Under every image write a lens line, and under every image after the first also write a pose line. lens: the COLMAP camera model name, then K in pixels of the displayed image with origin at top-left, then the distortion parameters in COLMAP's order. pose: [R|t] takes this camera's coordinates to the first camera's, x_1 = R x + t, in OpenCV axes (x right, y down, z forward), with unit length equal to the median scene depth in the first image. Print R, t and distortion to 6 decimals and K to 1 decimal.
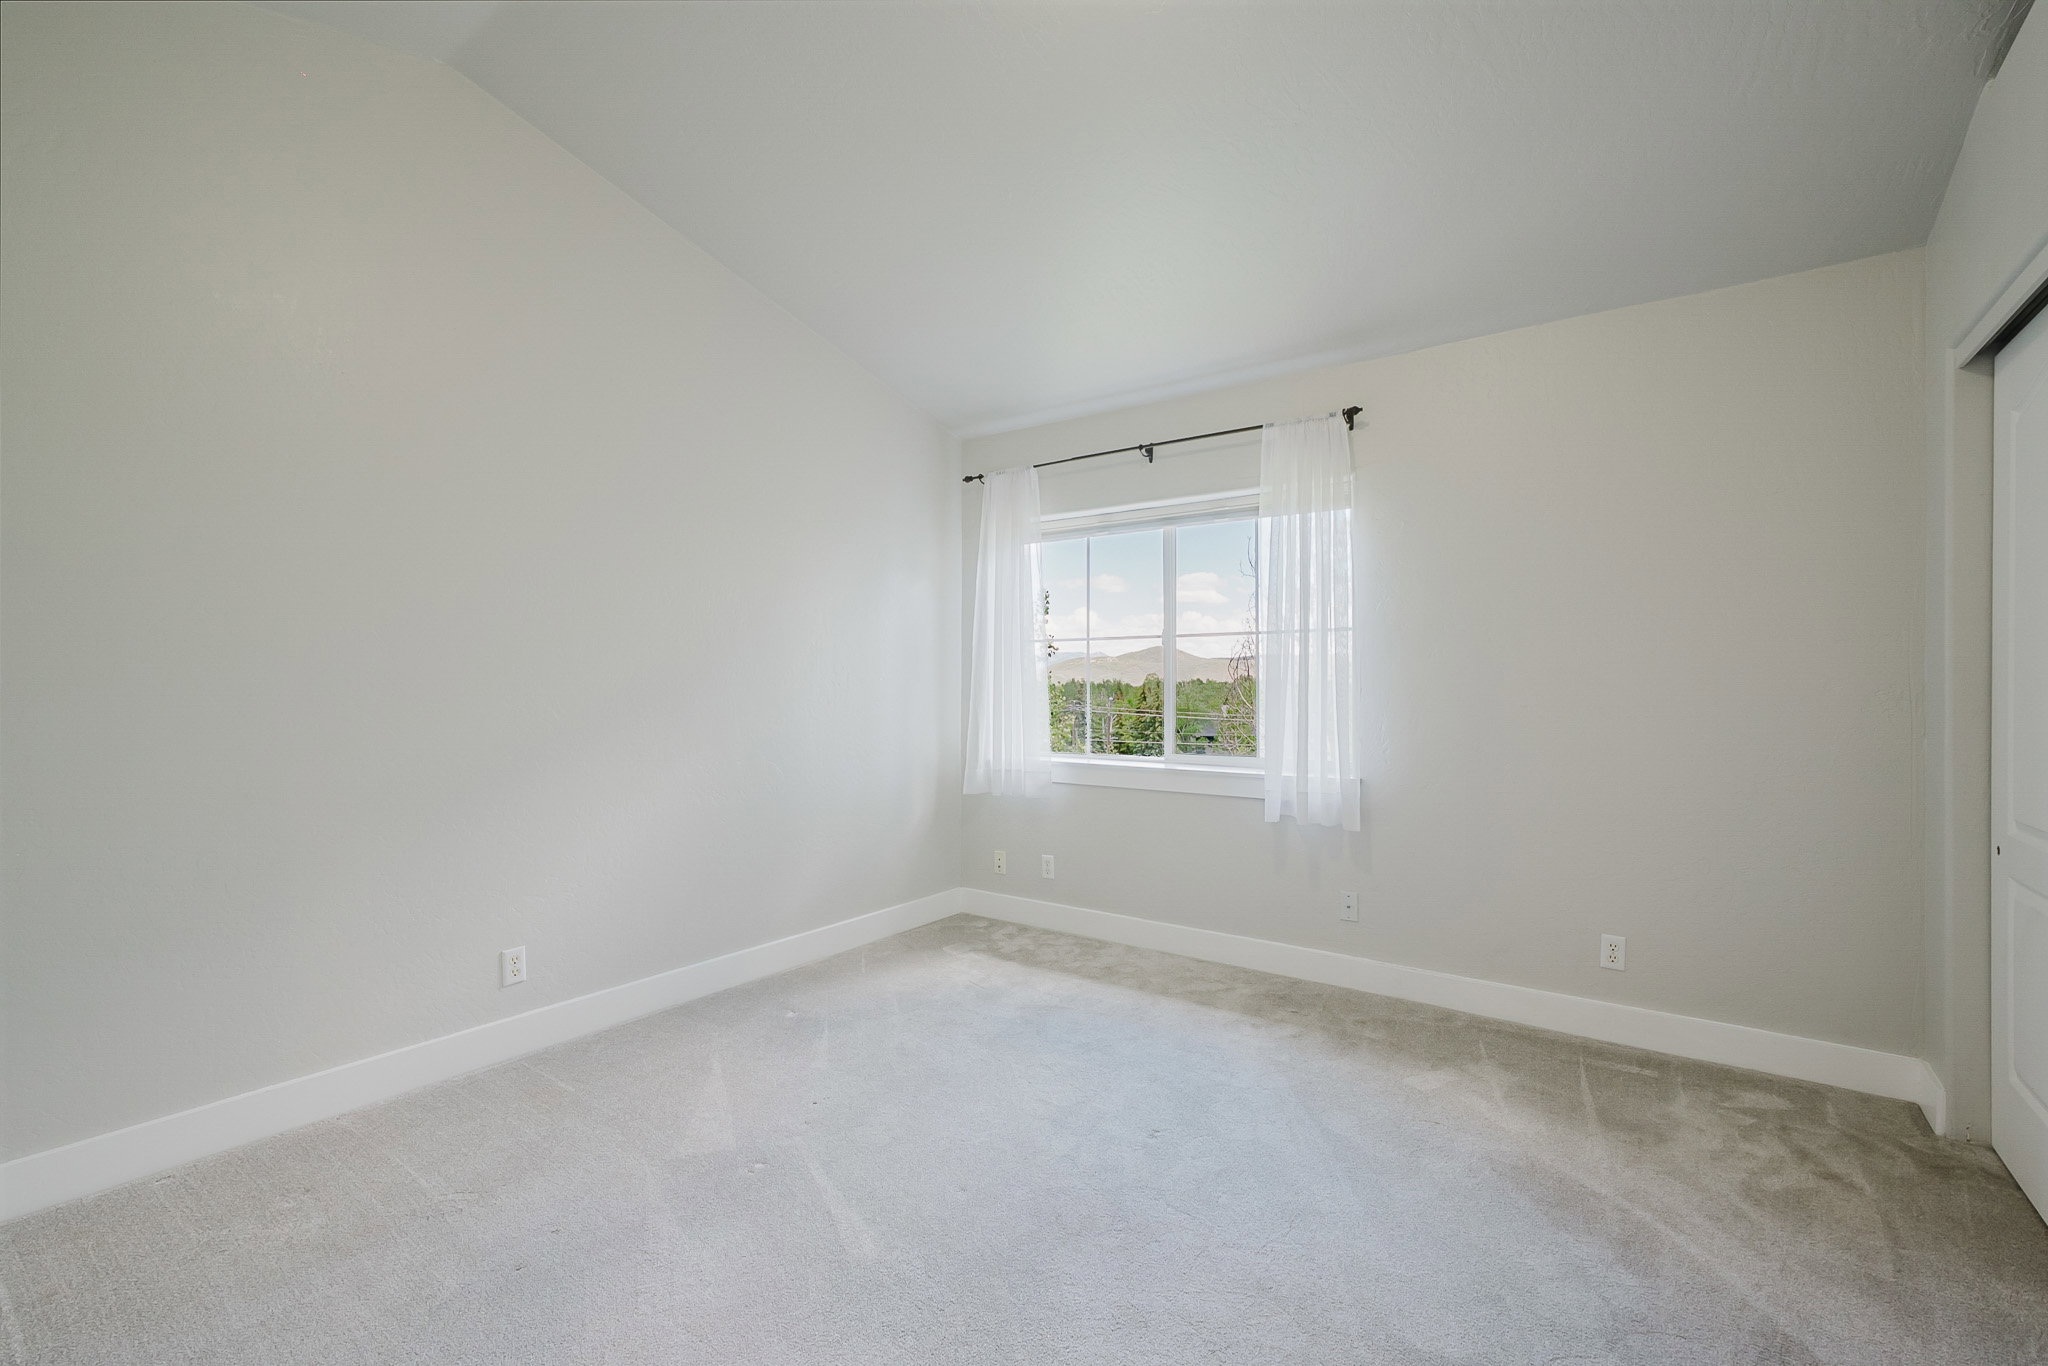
lens RADIAL K [[892.4, 0, 1024.0], [0, 892.4, 683.0], [0, 0, 1]] dist [-0.001416, -0.000079]
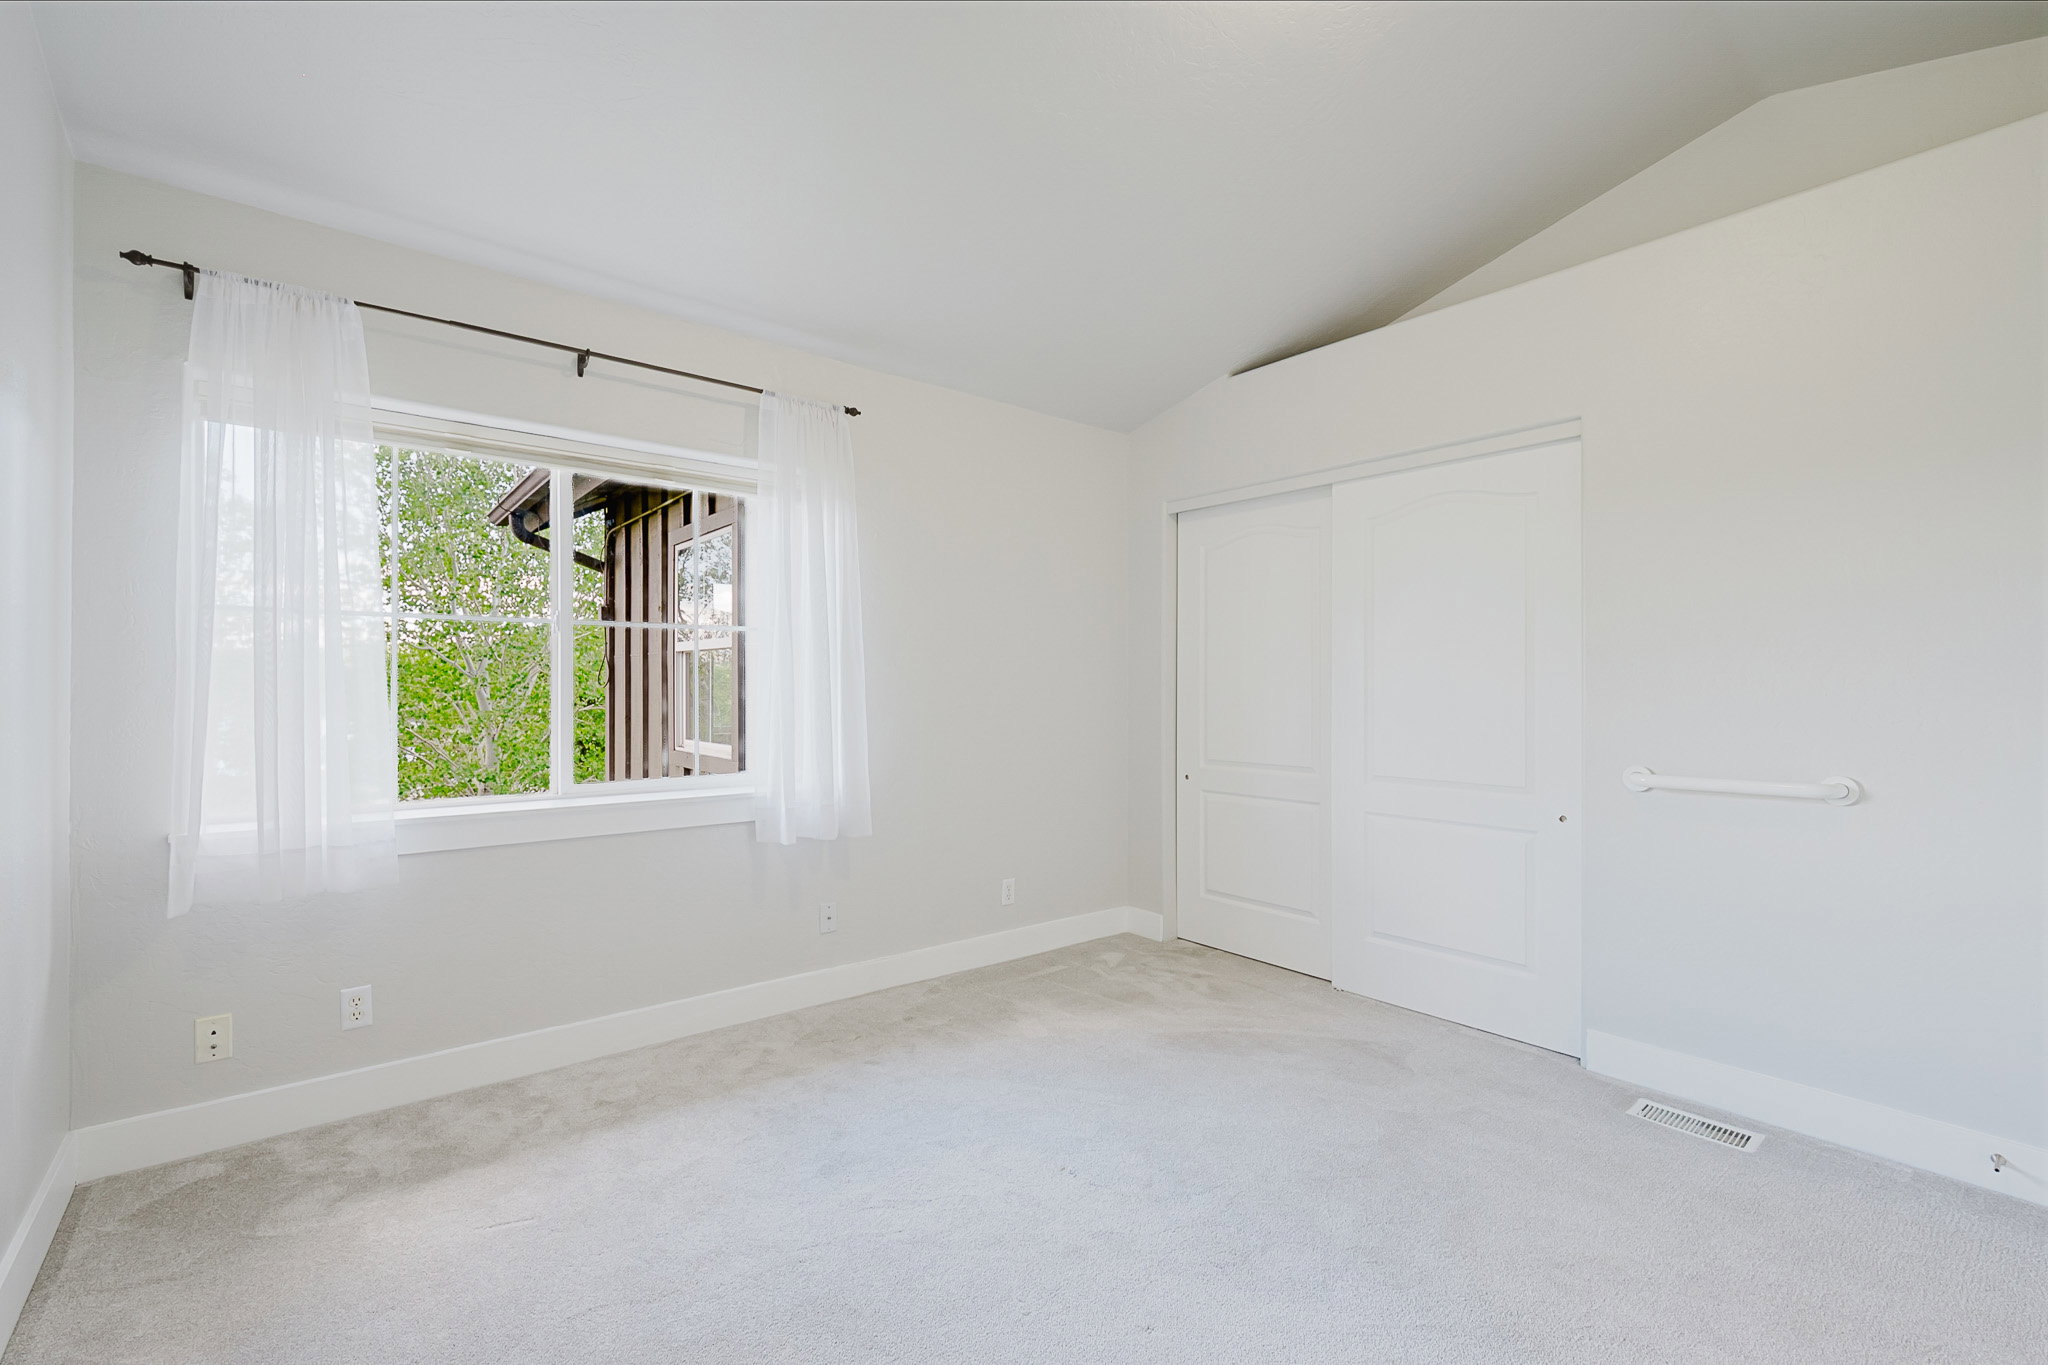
lens RADIAL K [[892.4, 0, 1024.0], [0, 892.4, 682.5], [0, 0, 1]] dist [-0.001416, -0.000079]
pose [[0.255089, 0.004320, 0.966908, -0.508708], [-0.002448, 0.999990, -0.003822, -0.001754], [-0.966915, -0.001392, 0.255097, 0.535330]]
